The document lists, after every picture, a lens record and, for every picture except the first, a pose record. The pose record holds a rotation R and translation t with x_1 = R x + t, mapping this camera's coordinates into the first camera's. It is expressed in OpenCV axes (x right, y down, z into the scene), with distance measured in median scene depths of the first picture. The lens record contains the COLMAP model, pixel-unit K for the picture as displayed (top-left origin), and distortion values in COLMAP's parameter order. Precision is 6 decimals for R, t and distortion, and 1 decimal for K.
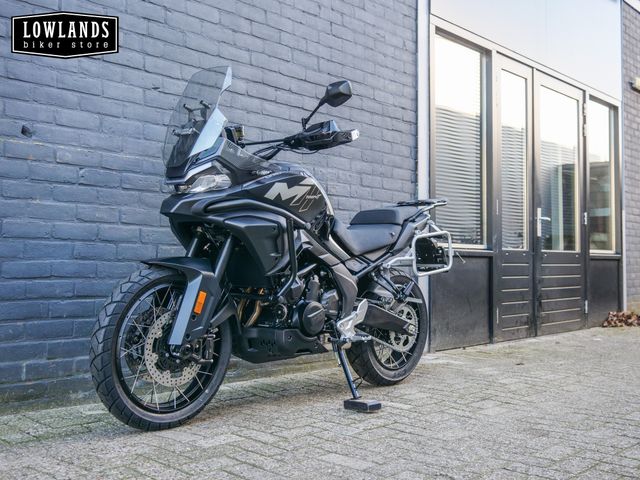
lens RADIAL K [[736.4, 0, 320.0], [0, 736.4, 240.0], [0, 0, 1]] dist [-0.000884, 0.016930]
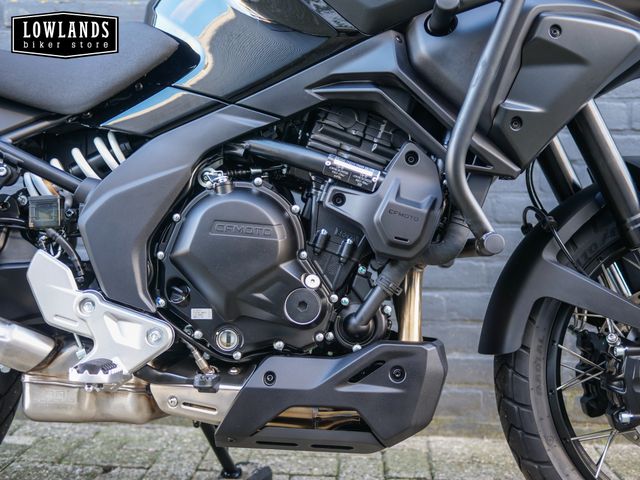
lens RADIAL K [[736.4, 0, 320.0], [0, 736.4, 240.0], [0, 0, 1]] dist [-0.000884, 0.016930]
pose [[0.627855, 0.014288, -0.778200, 0.262658], [0.009352, 0.999621, 0.025899, 0.054461], [0.778275, -0.023539, 0.627483, 0.719567]]
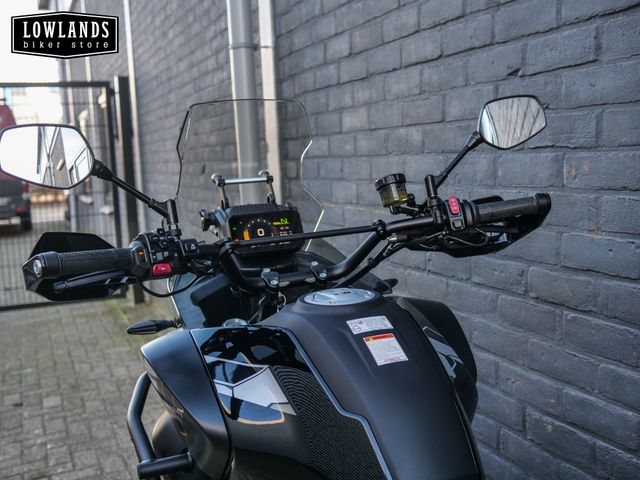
lens RADIAL K [[737.8, 0, 309.6], [0, 737.8, 240.2], [0, 0, 1]] dist [0.008893, 0.033623]
pose [[-0.445268, 0.119488, -0.887389, 0.256688], [0.079860, 0.992406, 0.093557, -0.154714], [0.891829, -0.029209, -0.451429, 1.087328]]
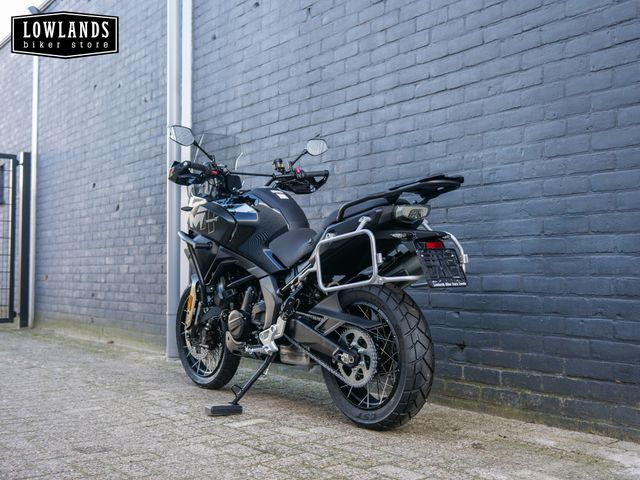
lens RADIAL K [[736.4, 0, 320.0], [0, 736.4, 240.0], [0, 0, 1]] dist [-0.000884, 0.016930]
pose [[-0.173376, -0.054647, -0.983338, 0.986378], [0.034630, 0.997504, -0.061540, 0.046111], [0.984247, -0.044722, -0.171051, 1.204046]]
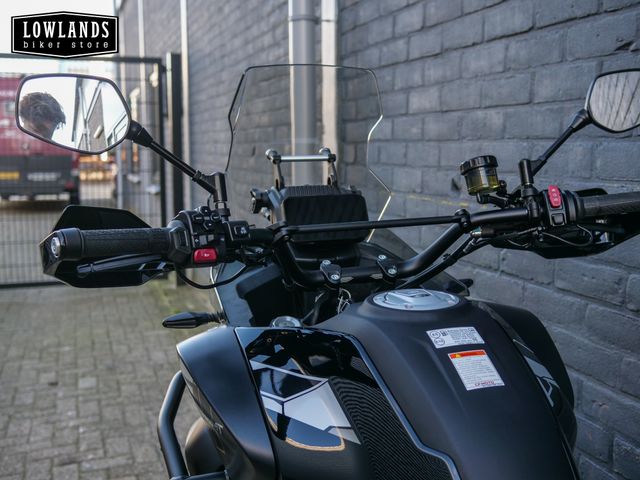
lens RADIAL K [[736.4, 0, 320.0], [0, 736.4, 240.0], [0, 0, 1]] dist [-0.000884, 0.016930]
pose [[-0.490348, 0.107553, -0.864865, 0.209069], [0.033645, 0.993952, 0.104531, -0.148989], [0.870877, 0.022158, -0.491001, 1.049926]]
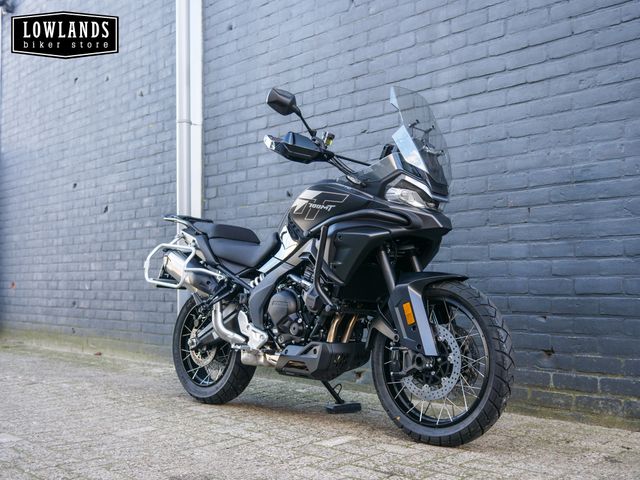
lens RADIAL K [[736.4, 0, 320.0], [0, 736.4, 240.0], [0, 0, 1]] dist [-0.000884, 0.016930]
pose [[-0.067775, -0.062934, -0.995714, 0.937411], [0.043363, 0.996880, -0.065959, 0.040701], [0.996758, -0.047648, -0.064834, 0.993990]]
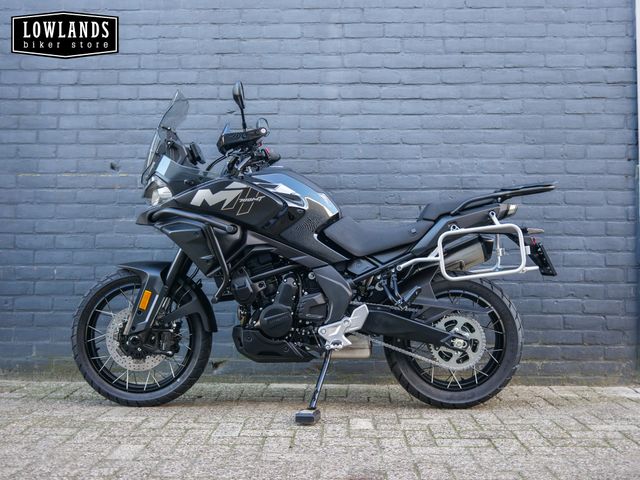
lens RADIAL K [[736.4, 0, 320.0], [0, 736.4, 240.0], [0, 0, 1]] dist [-0.000884, 0.016930]
pose [[0.650670, -0.035983, -0.758507, 0.713700], [0.029183, 0.999324, -0.022373, 0.019302], [0.758799, -0.007578, 0.651280, 0.363927]]
